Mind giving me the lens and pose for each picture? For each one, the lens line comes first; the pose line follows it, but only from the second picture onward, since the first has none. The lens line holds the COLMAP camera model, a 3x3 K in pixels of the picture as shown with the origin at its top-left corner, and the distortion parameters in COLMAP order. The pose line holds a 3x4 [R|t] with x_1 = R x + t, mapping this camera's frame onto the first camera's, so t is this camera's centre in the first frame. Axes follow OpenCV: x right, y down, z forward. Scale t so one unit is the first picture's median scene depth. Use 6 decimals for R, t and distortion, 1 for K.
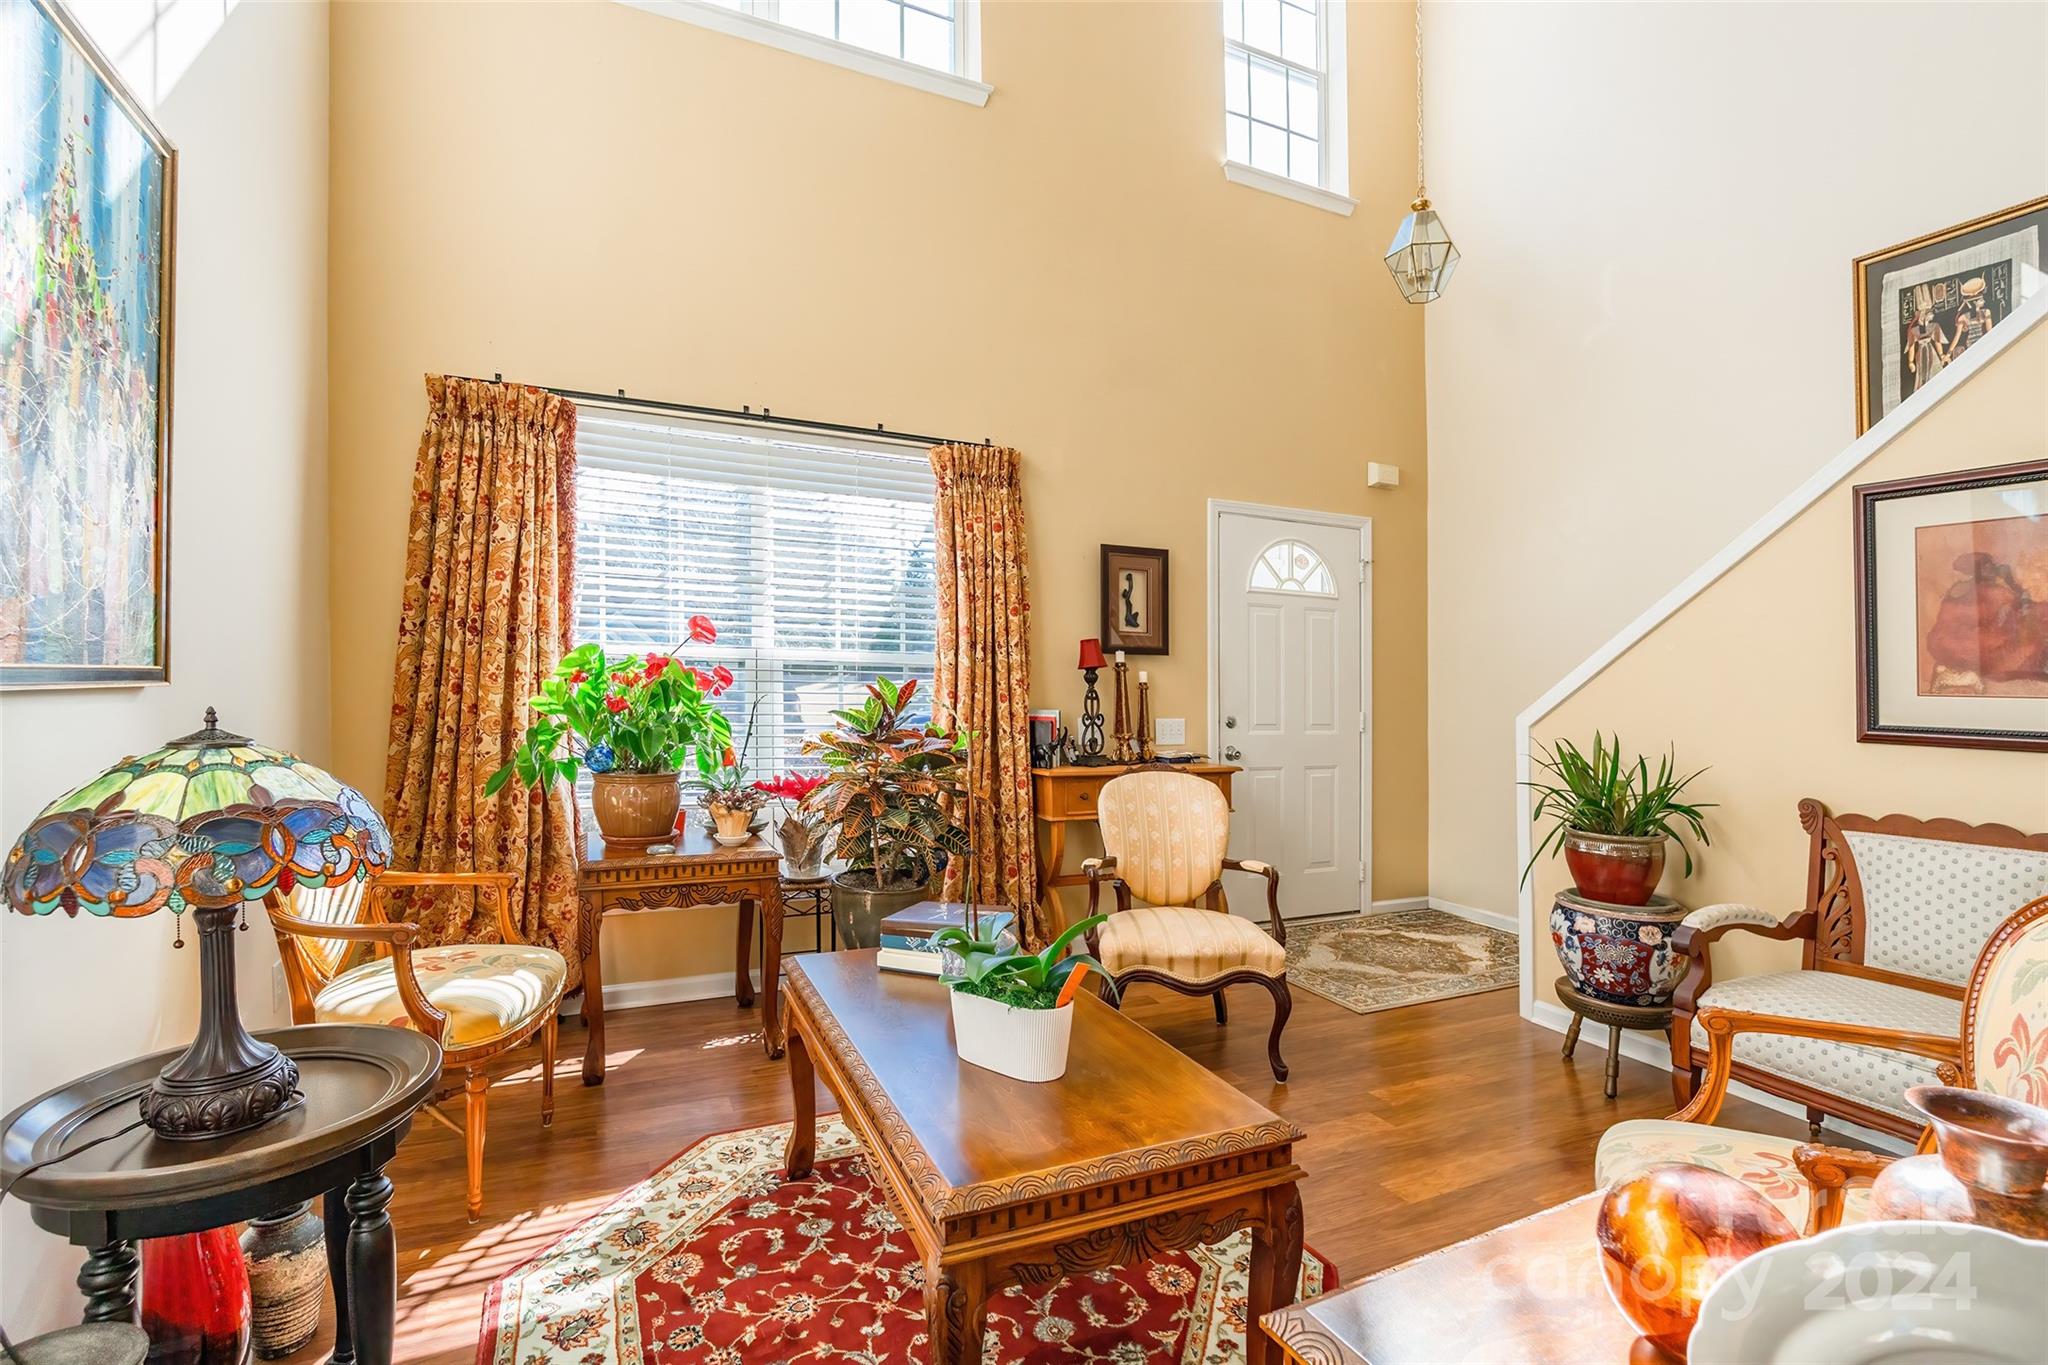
lens RADIAL K [[956.7, 0, 1019.2], [0, 956.7, 677.9], [0, 0, 1]] dist [0.000421, 0.000136]
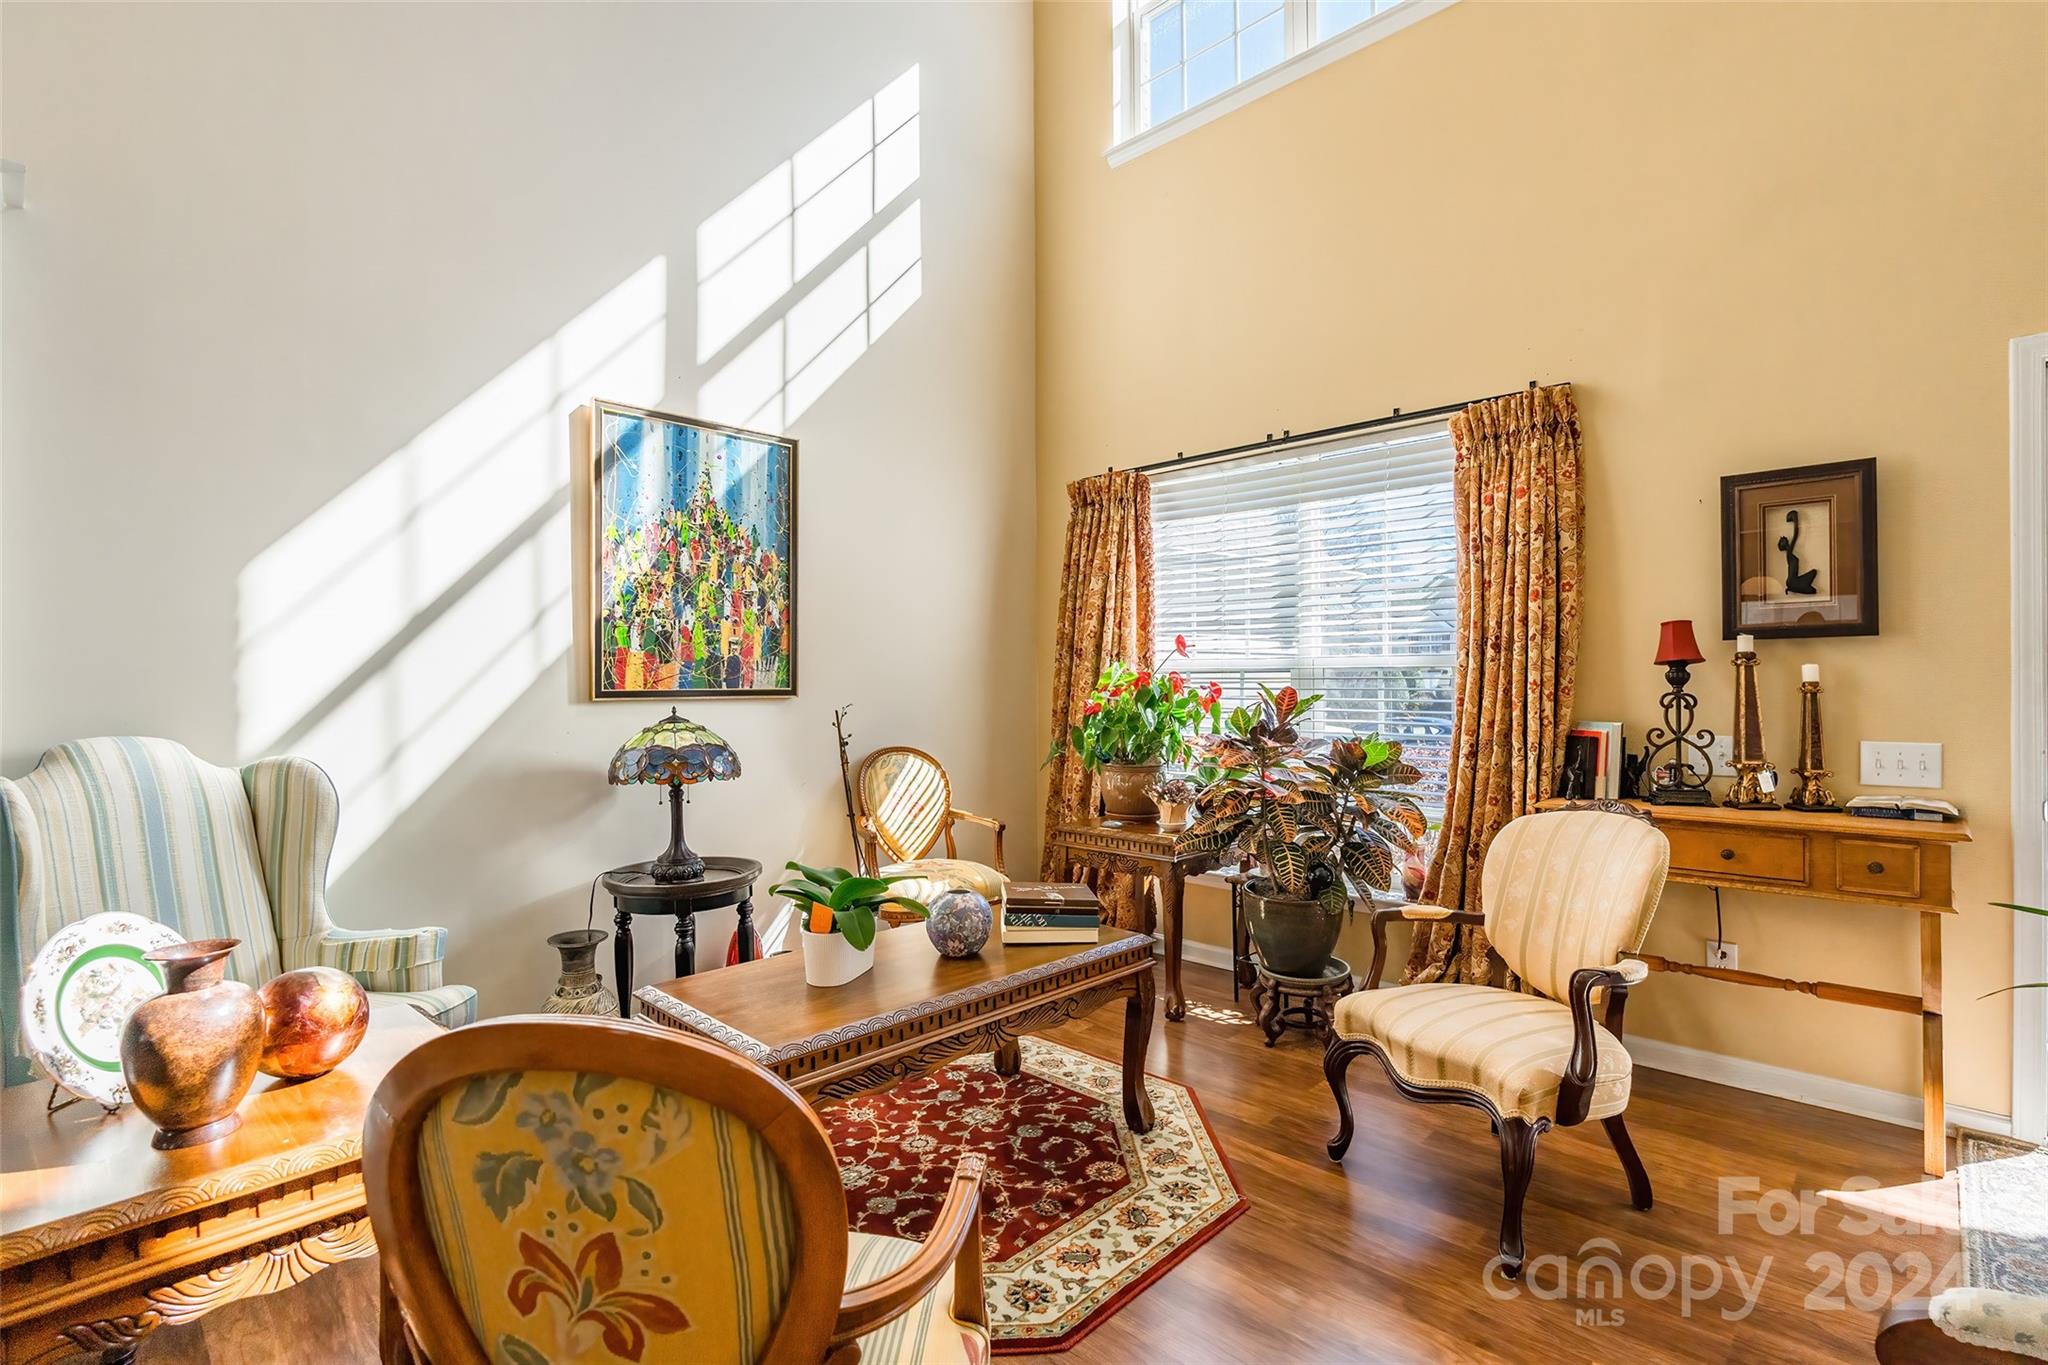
lens RADIAL K [[962.1, 0, 1024.0], [0, 962.1, 682.5], [0, 0, 1]] dist [-0.001942, 0.000004]
pose [[0.361727, -0.019626, -0.932077, 0.695868], [0.015110, 0.999770, -0.015187, 0.009101], [0.932162, -0.008590, 0.361941, 0.388168]]
